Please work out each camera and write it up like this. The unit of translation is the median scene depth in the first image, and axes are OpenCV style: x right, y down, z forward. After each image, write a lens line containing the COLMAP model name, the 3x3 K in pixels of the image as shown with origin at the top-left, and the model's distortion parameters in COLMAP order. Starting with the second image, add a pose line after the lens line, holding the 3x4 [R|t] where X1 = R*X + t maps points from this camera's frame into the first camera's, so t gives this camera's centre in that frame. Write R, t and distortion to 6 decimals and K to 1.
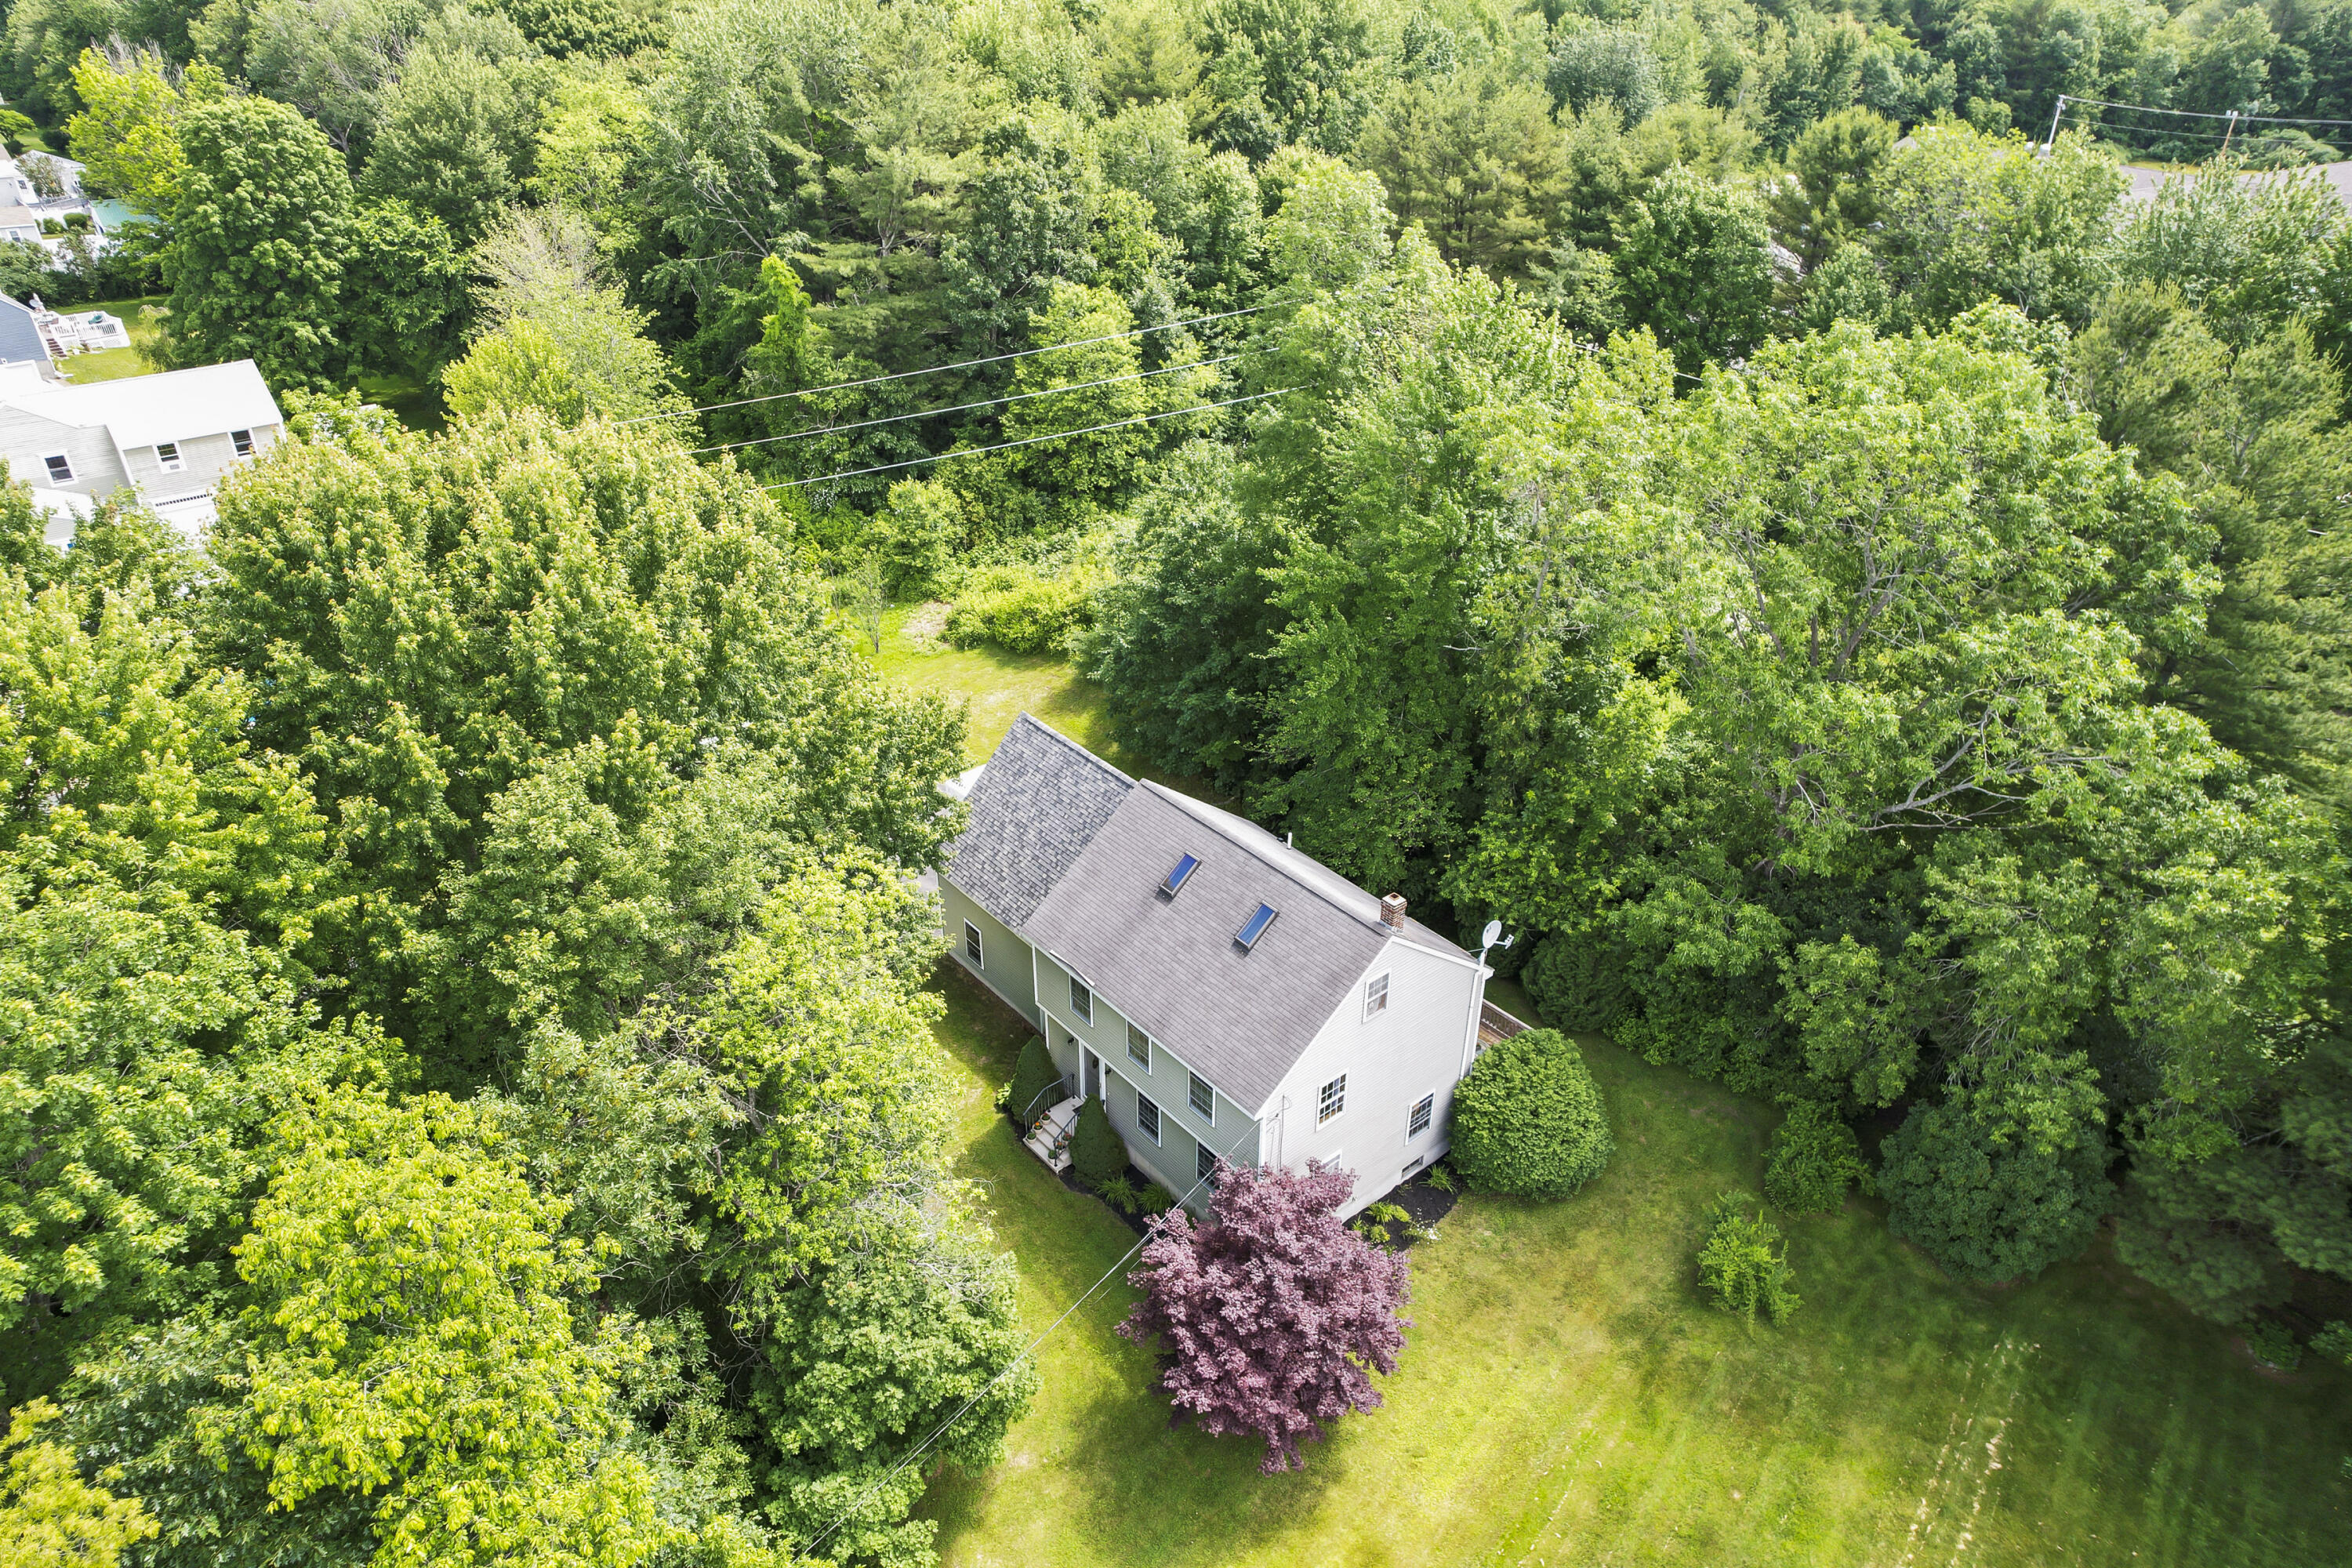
lens RADIAL K [[1447.6, 0, 1169.4], [0, 1447.6, 792.2], [0, 0, 1]] dist [0.004104, 0.007490]
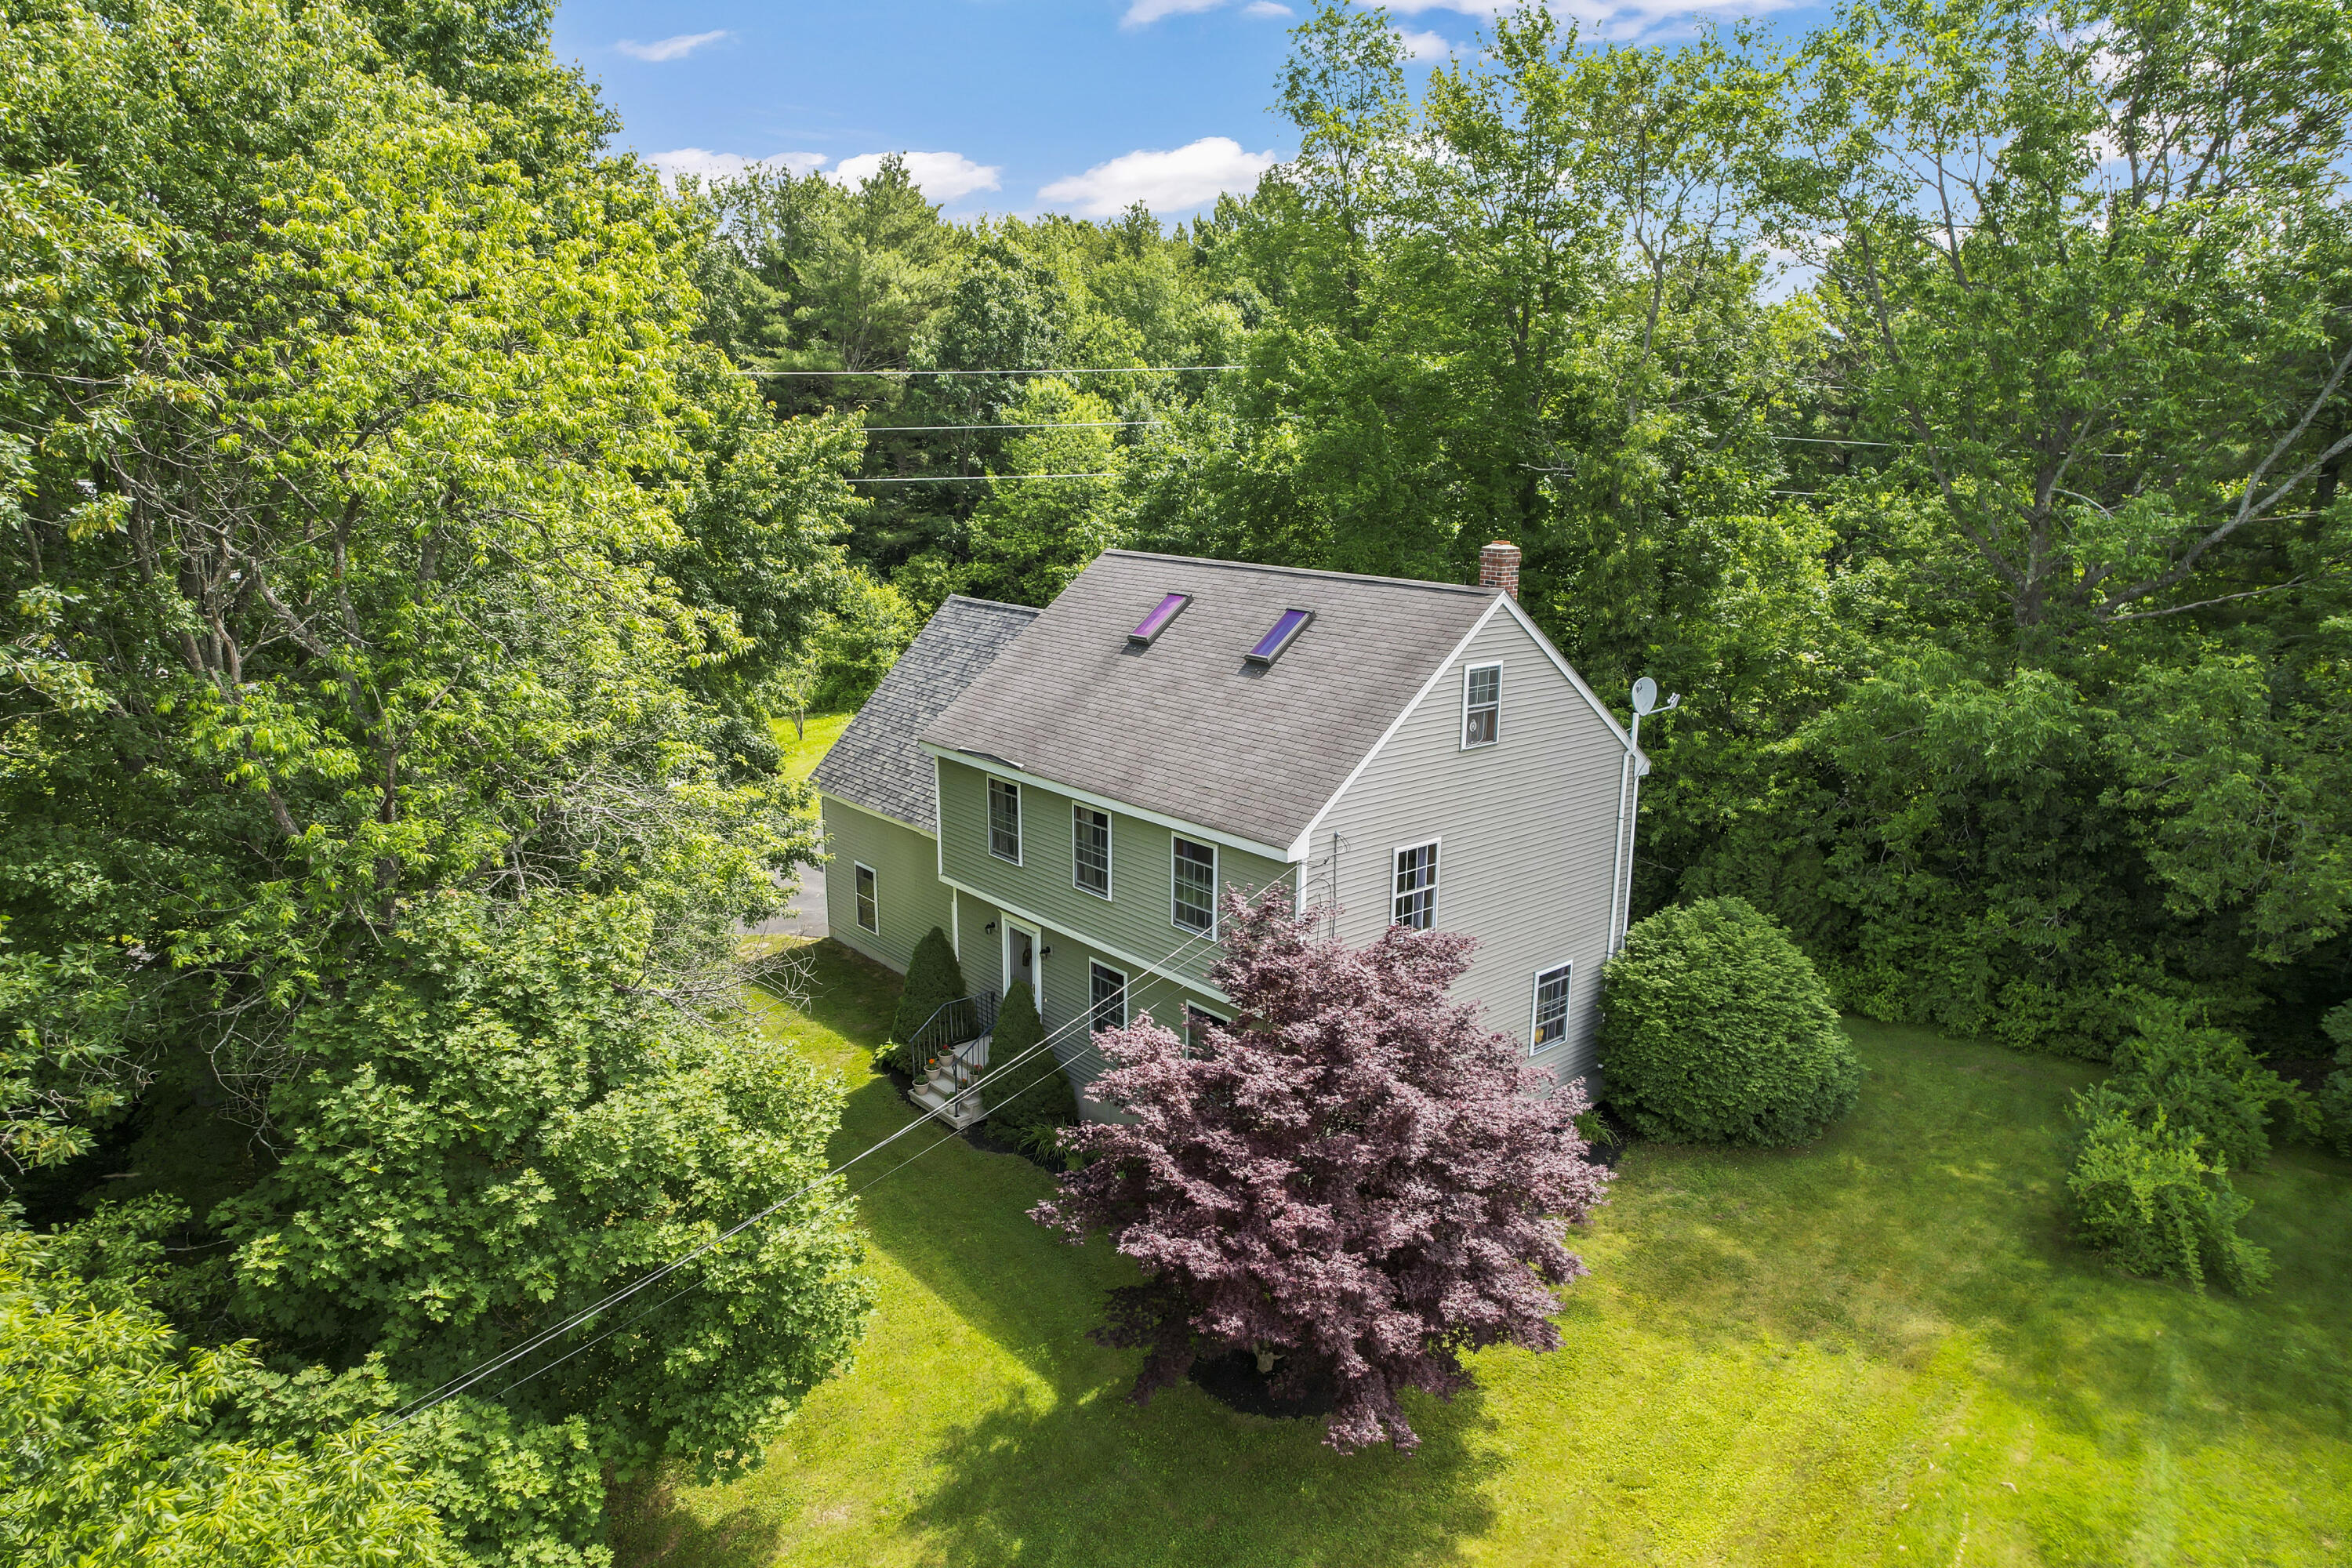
lens RADIAL K [[1447.6, 0, 1180.7], [0, 1447.6, 785.4], [0, 0, 1]] dist [0.004104, 0.007490]
pose [[0.999892, 0.005949, 0.013421, 0.007954], [-0.001504, 0.950915, -0.309449, 0.356896], [-0.014603, 0.309396, 0.950821, 0.425308]]
